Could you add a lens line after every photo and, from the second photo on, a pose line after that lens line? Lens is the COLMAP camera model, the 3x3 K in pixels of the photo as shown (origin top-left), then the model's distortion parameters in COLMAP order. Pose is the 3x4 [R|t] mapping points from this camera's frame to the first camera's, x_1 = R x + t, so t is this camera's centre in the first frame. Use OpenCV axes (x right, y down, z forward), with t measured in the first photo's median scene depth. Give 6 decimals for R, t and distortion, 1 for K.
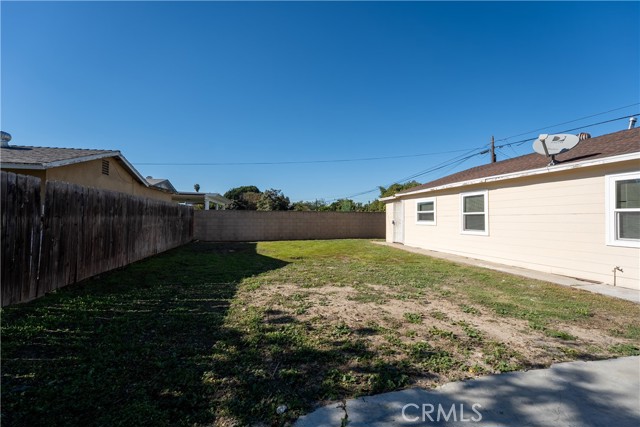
lens RADIAL K [[261.3, 0, 318.8], [0, 261.3, 212.9], [0, 0, 1]] dist [0.000650, -0.000013]
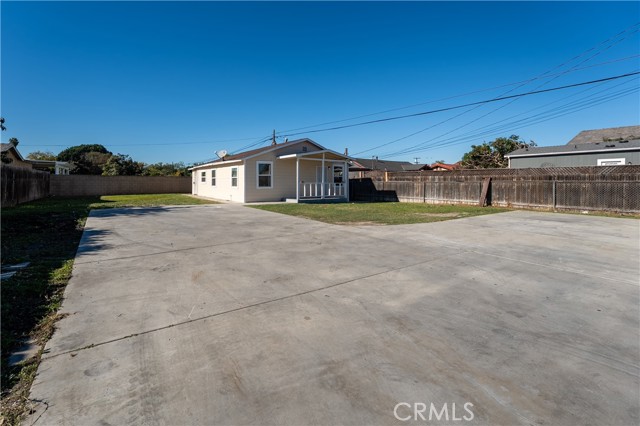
lens RADIAL K [[280.8, 0, 294.0], [0, 280.8, 183.8], [0, 0, 1]] dist [-0.001863, -0.000004]
pose [[0.935346, -0.002323, 0.353727, 0.445430], [-0.007107, 0.999653, 0.025358, -0.017229], [-0.353664, -0.026232, 0.935005, -1.736881]]
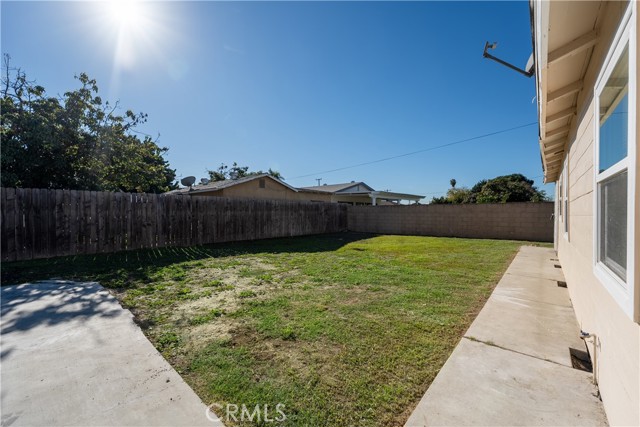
lens RADIAL K [[257.0, 0, 319.6], [0, 257.0, 216.9], [0, 0, 1]] dist [0.000807, -0.000292]
pose [[0.576869, 0.004874, -0.816822, 0.837315], [0.021297, 0.999553, 0.021005, 0.020485], [0.816559, -0.029513, 0.576507, 0.337205]]
